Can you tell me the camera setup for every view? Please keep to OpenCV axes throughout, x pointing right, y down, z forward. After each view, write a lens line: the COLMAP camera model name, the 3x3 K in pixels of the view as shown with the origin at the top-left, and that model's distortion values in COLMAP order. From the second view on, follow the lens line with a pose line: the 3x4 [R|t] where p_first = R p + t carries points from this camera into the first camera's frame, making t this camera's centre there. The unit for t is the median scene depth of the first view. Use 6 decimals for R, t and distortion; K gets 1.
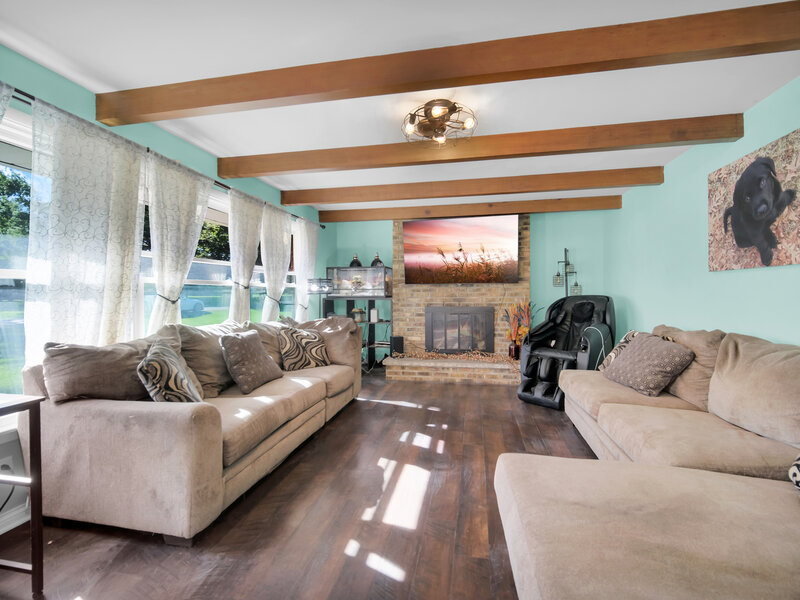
lens RADIAL K [[359.5, 0, 402.4], [0, 359.5, 293.6], [0, 0, 1]] dist [-0.002792, 0.000688]
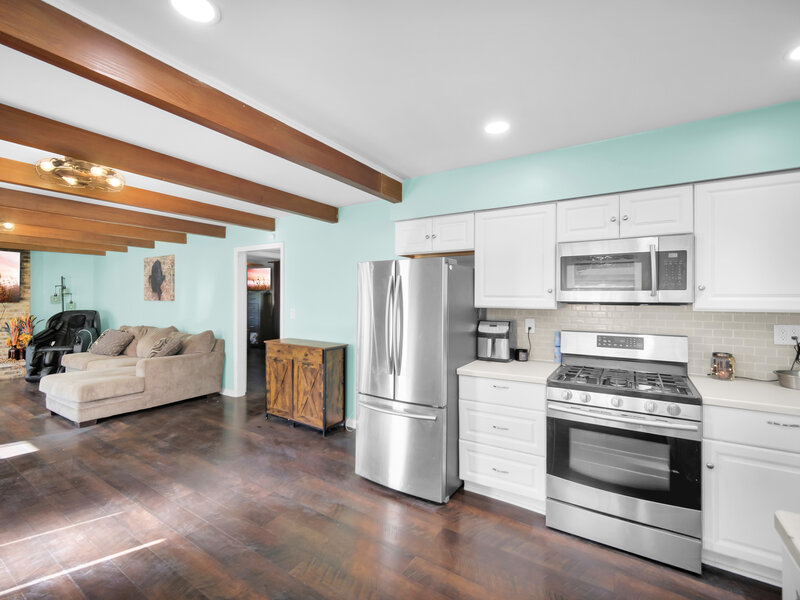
lens RADIAL K [[359.5, 0, 398.3], [0, 359.5, 296.6], [0, 0, 1]] dist [-0.002792, 0.000688]
pose [[0.356631, 0.009146, 0.934200, -0.476971], [-0.000672, 0.999954, -0.009533, -0.043715], [-0.934245, 0.002772, 0.356621, -0.896943]]
